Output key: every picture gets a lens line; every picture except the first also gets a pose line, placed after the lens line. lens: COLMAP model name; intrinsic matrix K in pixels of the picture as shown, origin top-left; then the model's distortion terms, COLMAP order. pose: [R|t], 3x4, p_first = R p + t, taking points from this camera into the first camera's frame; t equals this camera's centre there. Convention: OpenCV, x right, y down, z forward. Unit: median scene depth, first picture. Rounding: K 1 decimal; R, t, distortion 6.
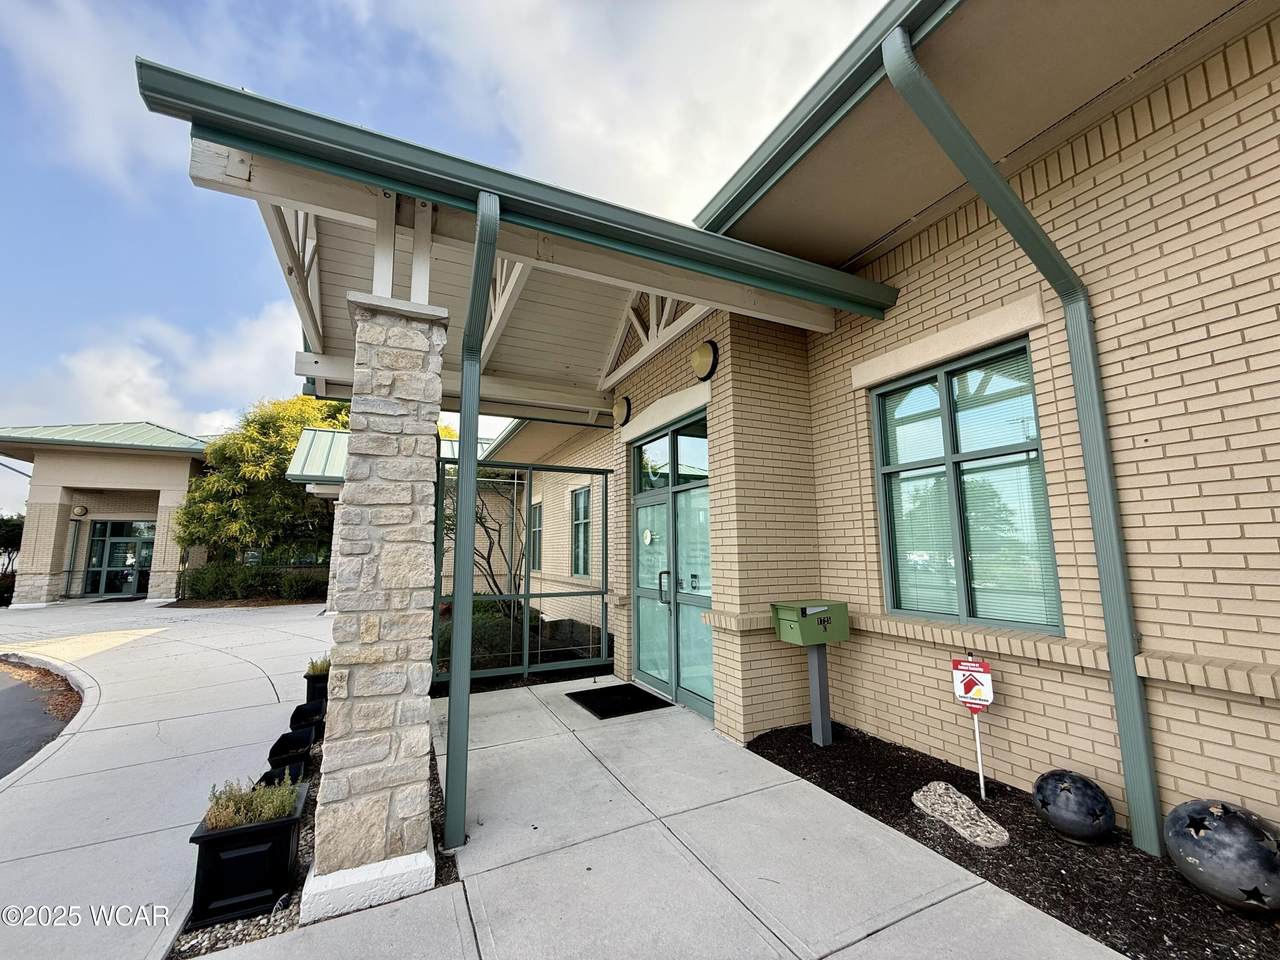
lens RADIAL K [[509.8, 0, 641.4], [0, 509.8, 478.7], [0, 0, 1]] dist [-0.000023, -0.000231]
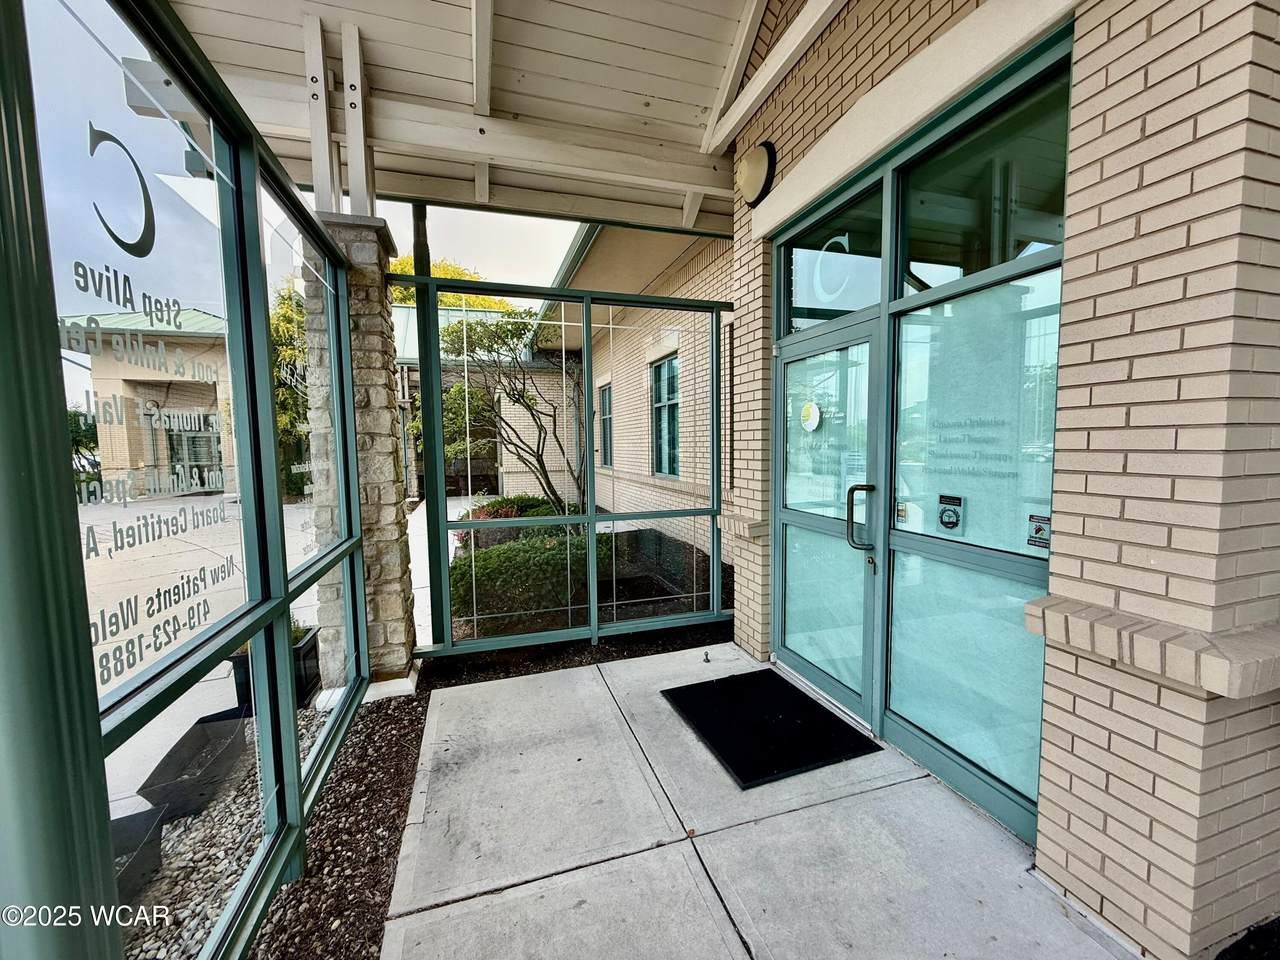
lens RADIAL K [[509.8, 0, 640.7], [0, 509.8, 481.3], [0, 0, 1]] dist [-0.000023, -0.000231]
pose [[0.990203, 0.004957, -0.139546, -0.080801], [0.025249, 0.976539, 0.213856, 0.058680], [0.137332, -0.215284, 0.966847, 0.427080]]
